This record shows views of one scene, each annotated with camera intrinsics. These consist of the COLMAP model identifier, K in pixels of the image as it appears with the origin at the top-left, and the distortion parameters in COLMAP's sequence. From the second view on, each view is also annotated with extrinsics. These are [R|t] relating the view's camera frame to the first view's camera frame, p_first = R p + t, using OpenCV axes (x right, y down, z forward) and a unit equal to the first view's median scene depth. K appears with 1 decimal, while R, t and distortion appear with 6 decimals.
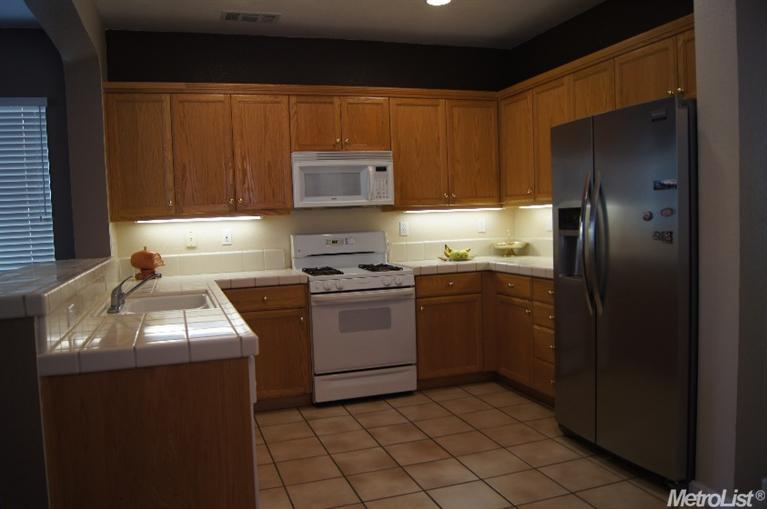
lens RADIAL K [[624.9, 0, 383.5], [0, 624.9, 254.5], [0, 0, 1]] dist [-0.004658, -0.002876]
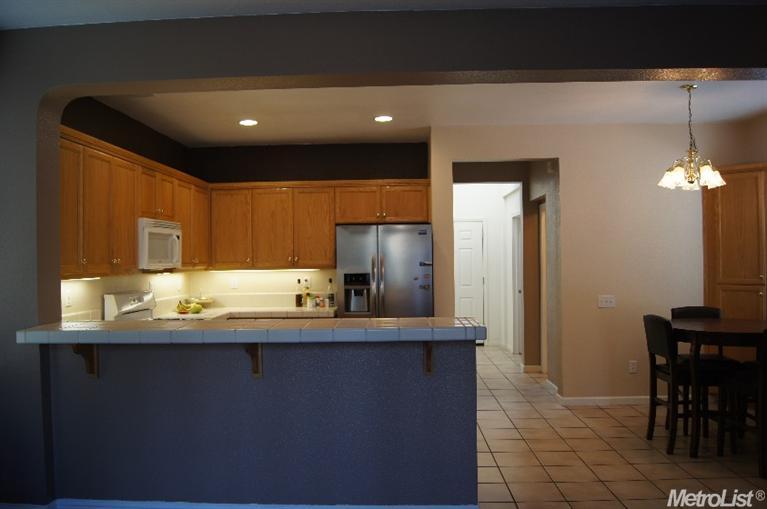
lens RADIAL K [[618.1, 0, 372.8], [0, 618.1, 256.0], [0, 0, 1]] dist [-0.084187, 0.001373]
pose [[0.370135, 0.061219, 0.926959, -1.161378], [0.047536, 0.995271, -0.084712, 0.024942], [-0.927761, 0.075419, 0.365474, 0.280621]]
